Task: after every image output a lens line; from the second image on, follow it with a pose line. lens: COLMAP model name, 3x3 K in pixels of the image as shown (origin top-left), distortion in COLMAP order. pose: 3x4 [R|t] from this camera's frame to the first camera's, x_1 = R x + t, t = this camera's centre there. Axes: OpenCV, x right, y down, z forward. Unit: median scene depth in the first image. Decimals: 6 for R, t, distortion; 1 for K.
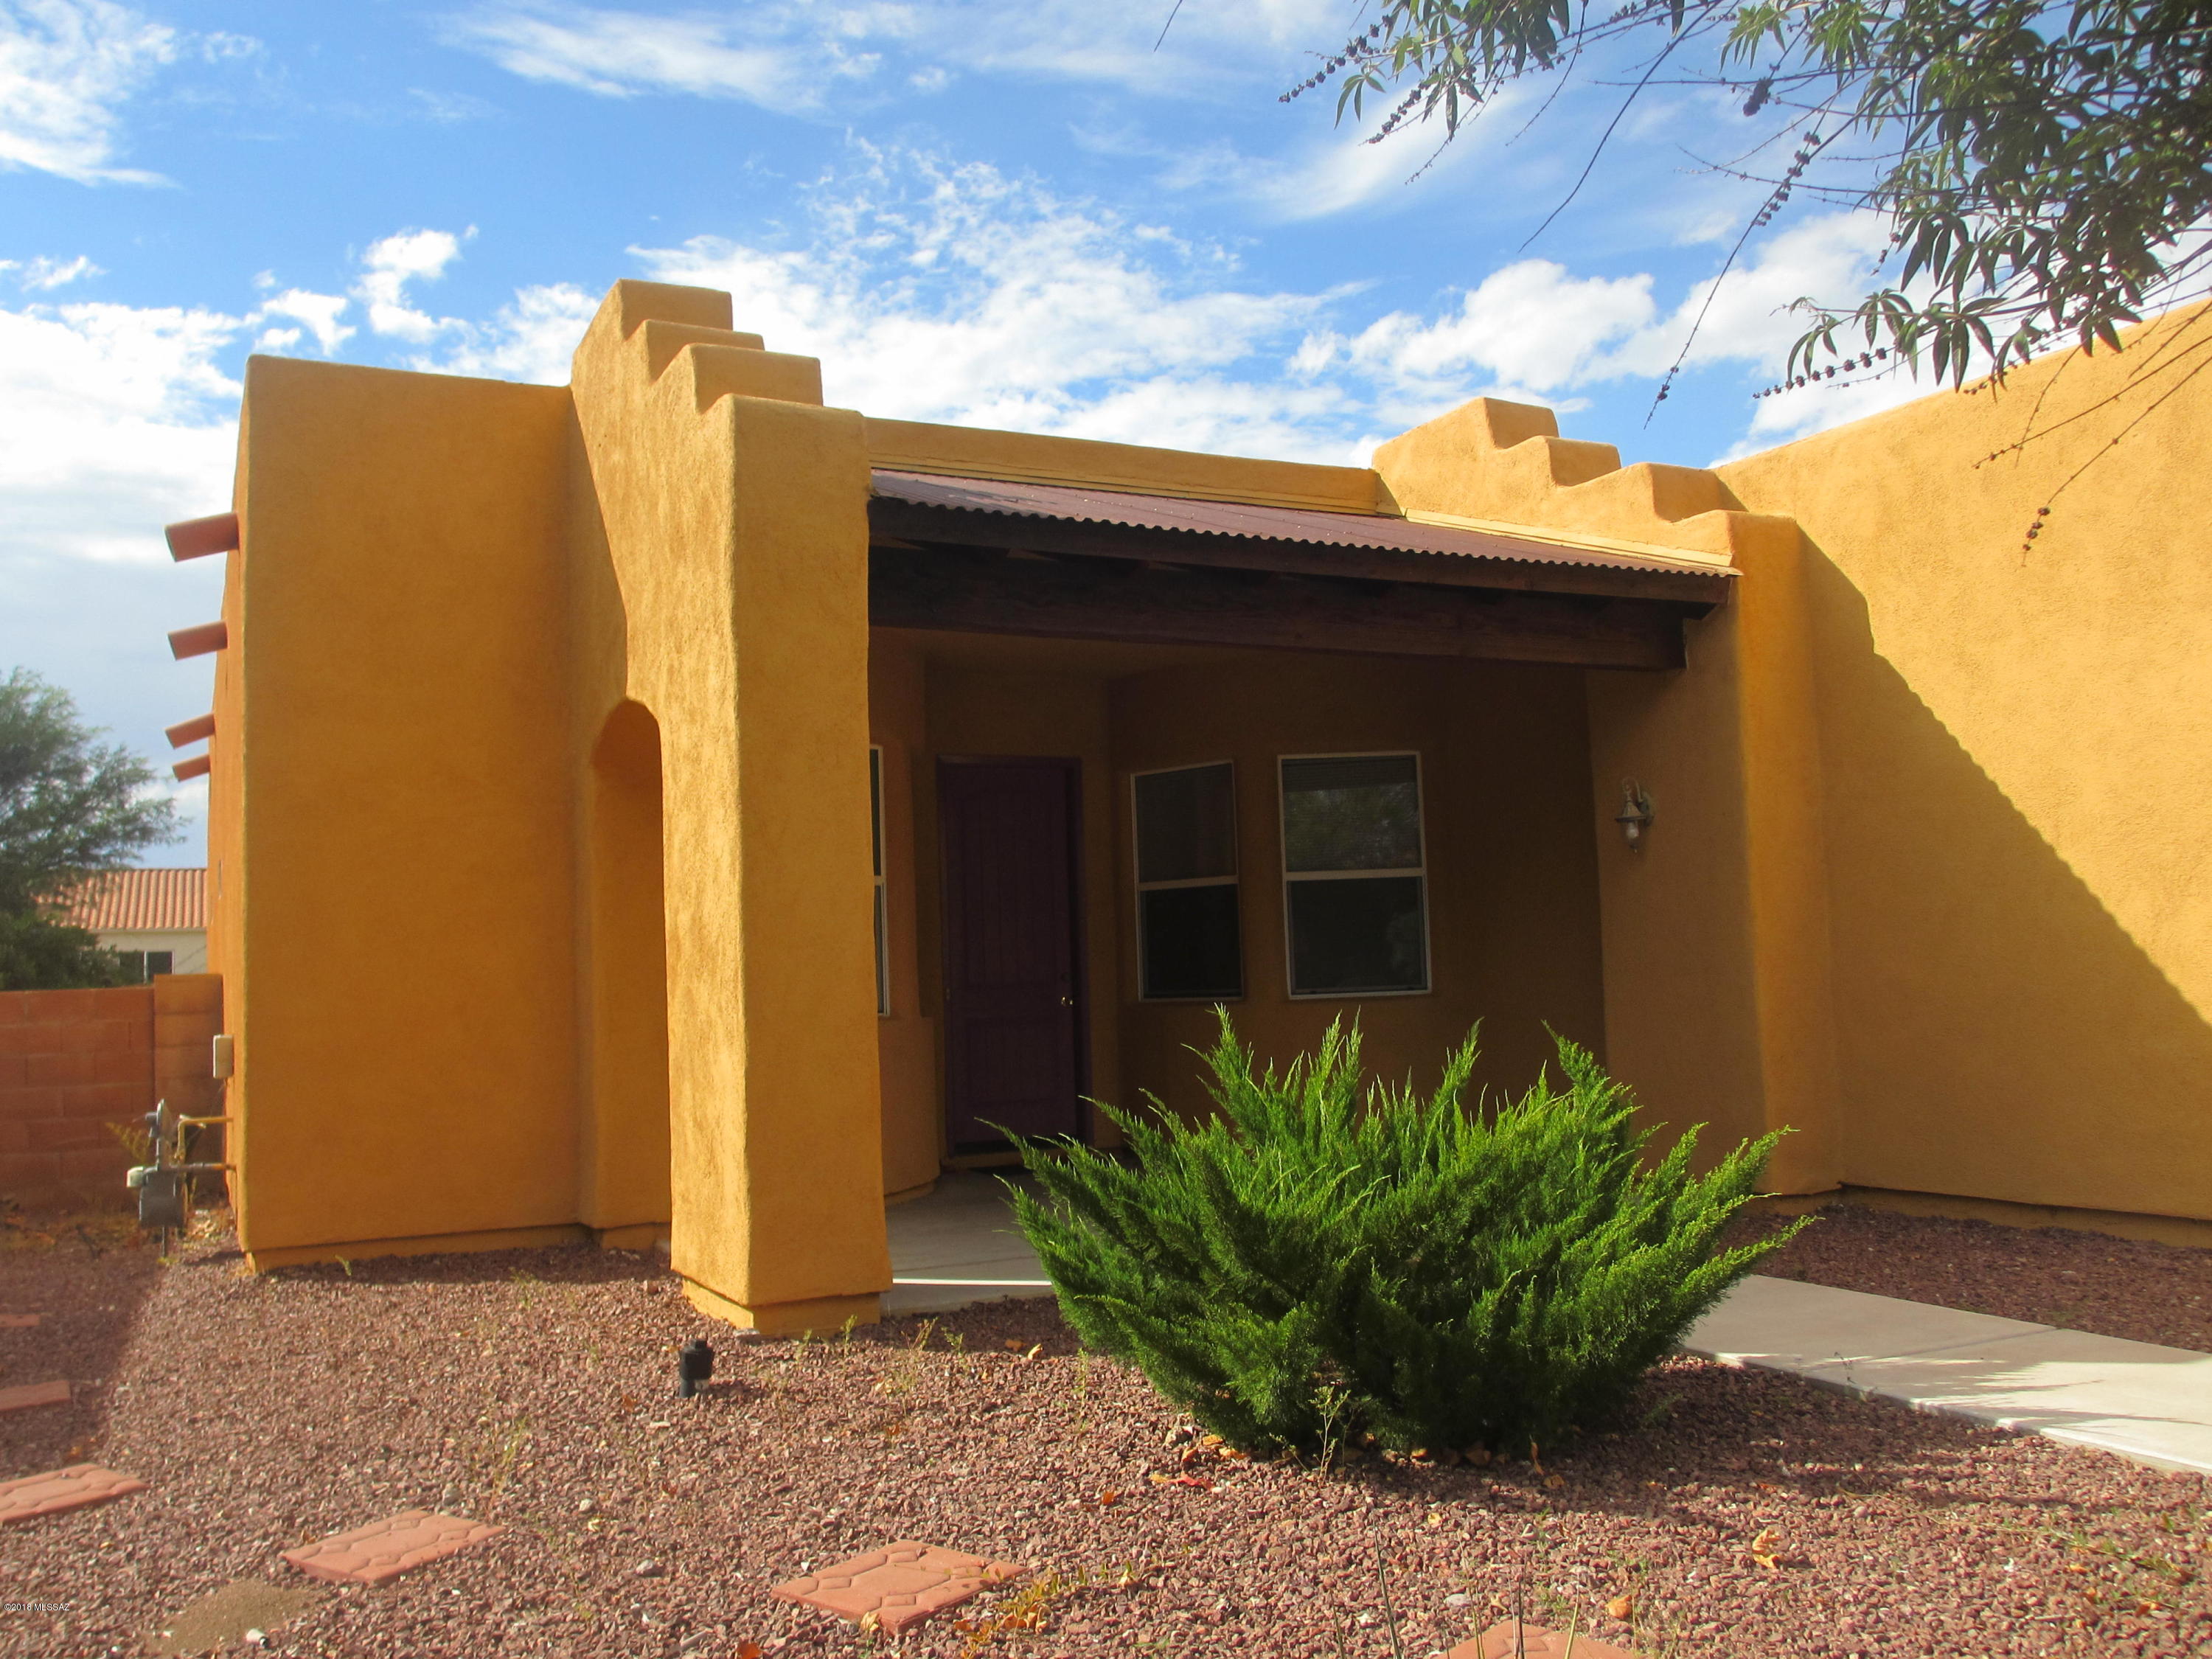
lens RADIAL K [[1830.2, 0, 1106.0], [0, 1830.2, 829.5], [0, 0, 1]] dist [-0.011682, -0.007480]
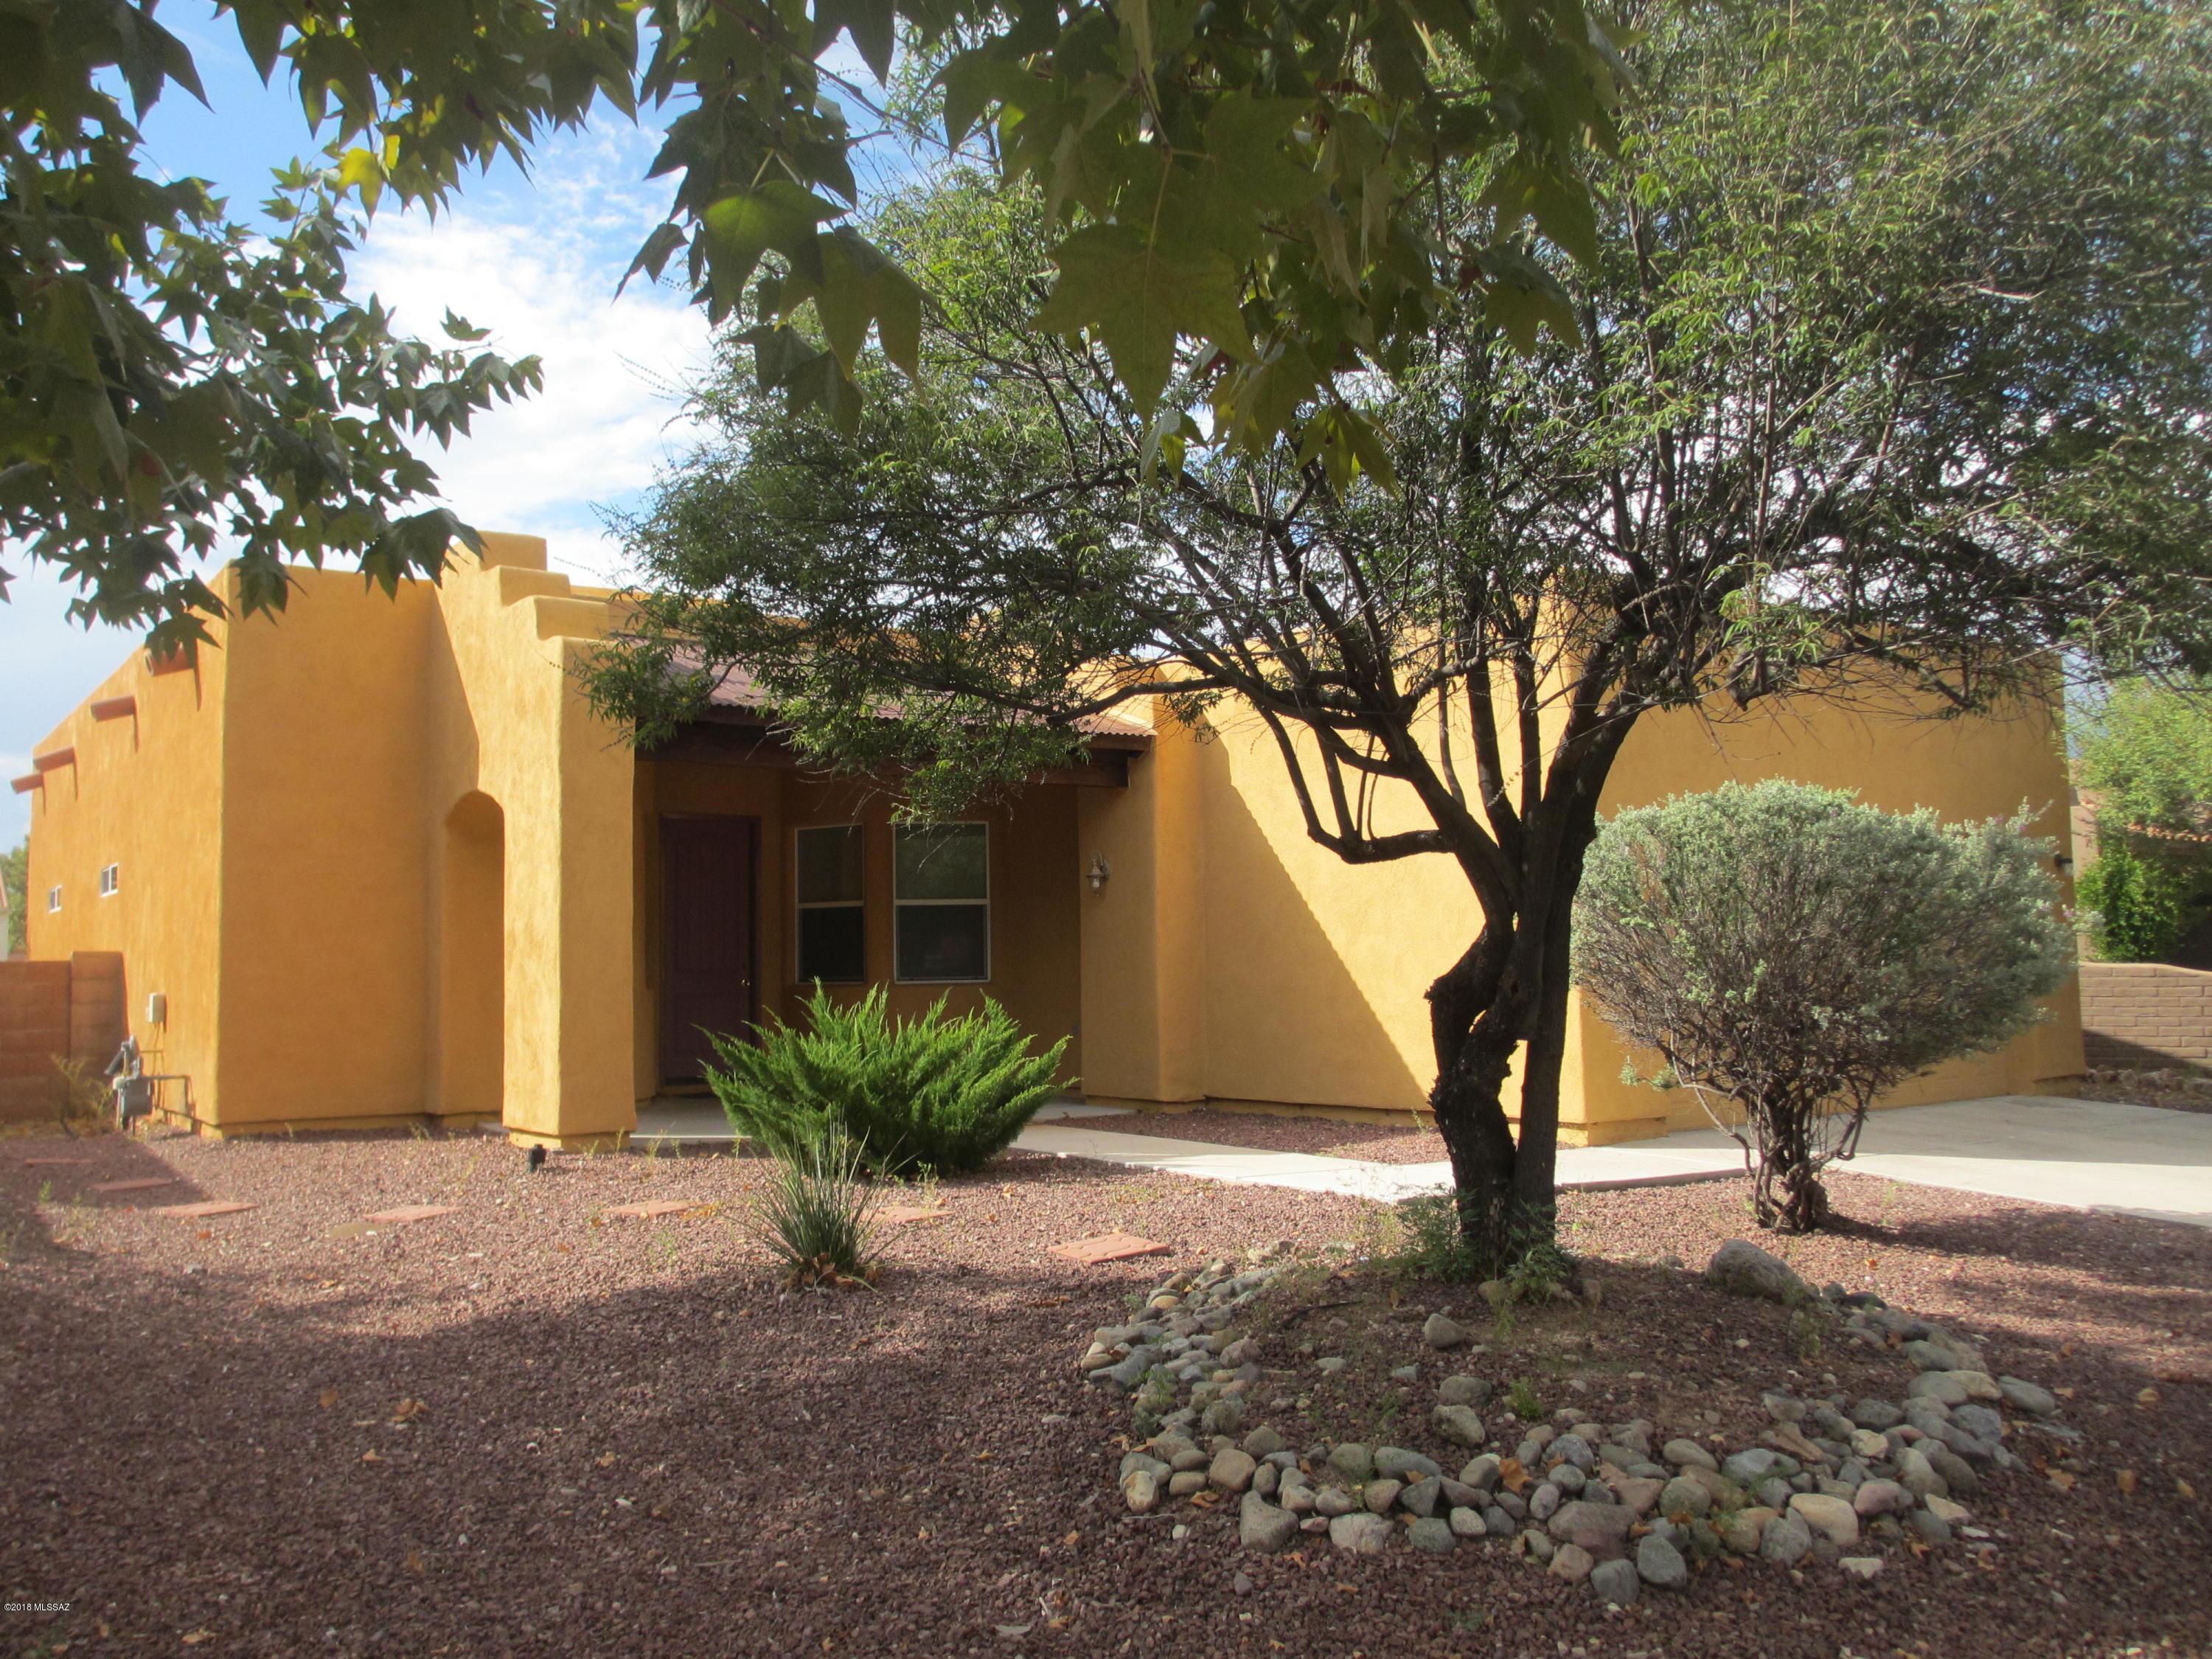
lens RADIAL K [[1830.2, 0, 1106.0], [0, 1830.2, 829.5], [0, 0, 1]] dist [-0.011682, -0.007480]
pose [[0.986329, 0.032966, 0.161454, 0.039303], [-0.032805, 0.999455, -0.003667, -0.056113], [-0.161487, -0.001680, 0.986873, -0.842560]]
